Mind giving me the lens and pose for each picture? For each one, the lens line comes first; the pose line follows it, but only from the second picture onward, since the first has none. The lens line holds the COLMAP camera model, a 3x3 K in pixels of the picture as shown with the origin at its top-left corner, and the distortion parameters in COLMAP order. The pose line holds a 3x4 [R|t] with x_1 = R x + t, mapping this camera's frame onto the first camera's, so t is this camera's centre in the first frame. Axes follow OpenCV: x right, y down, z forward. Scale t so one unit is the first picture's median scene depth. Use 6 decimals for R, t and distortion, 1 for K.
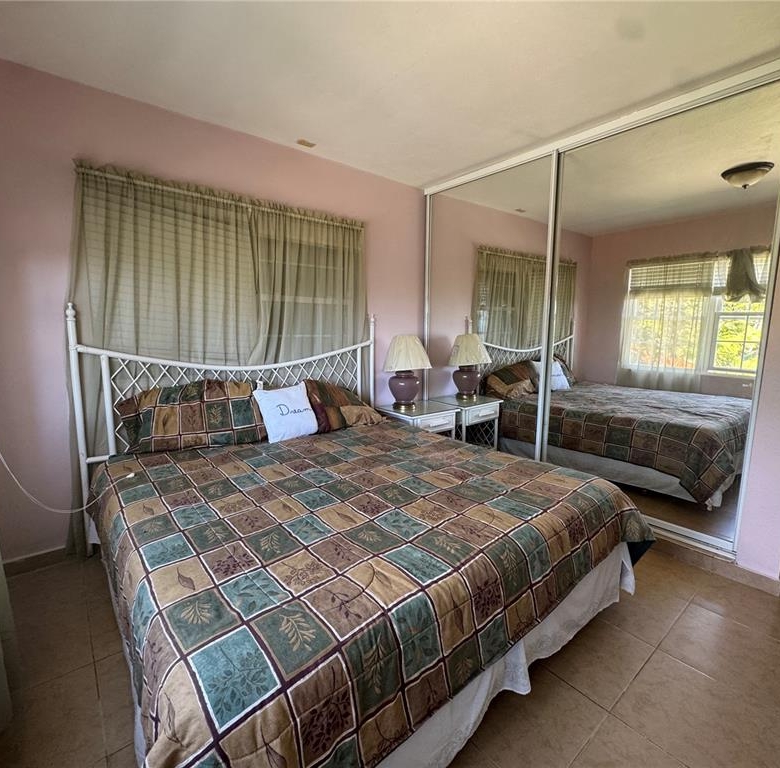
lens RADIAL K [[406.7, 0, 390.4], [0, 406.7, 385.2], [0, 0, 1]] dist [-0.016589, 0.000355]
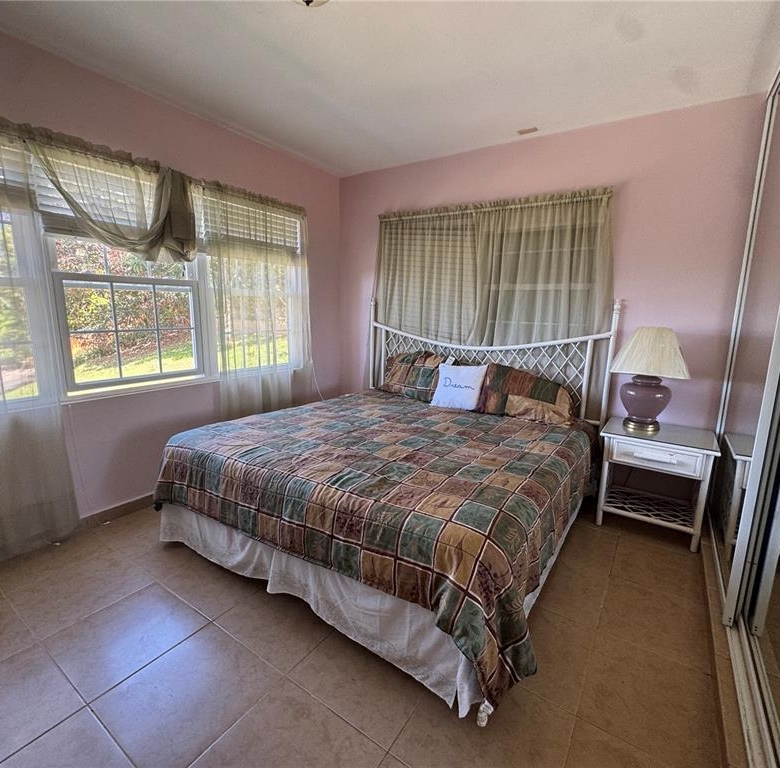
lens RADIAL K [[406.7, 0, 390.6], [0, 406.7, 384.4], [0, 0, 1]] dist [-0.016589, 0.000355]
pose [[0.279291, 0.163499, -0.946184, 0.811757], [-0.156275, 0.979998, 0.123213, -0.053171], [0.947404, 0.113452, 0.299256, 0.483638]]
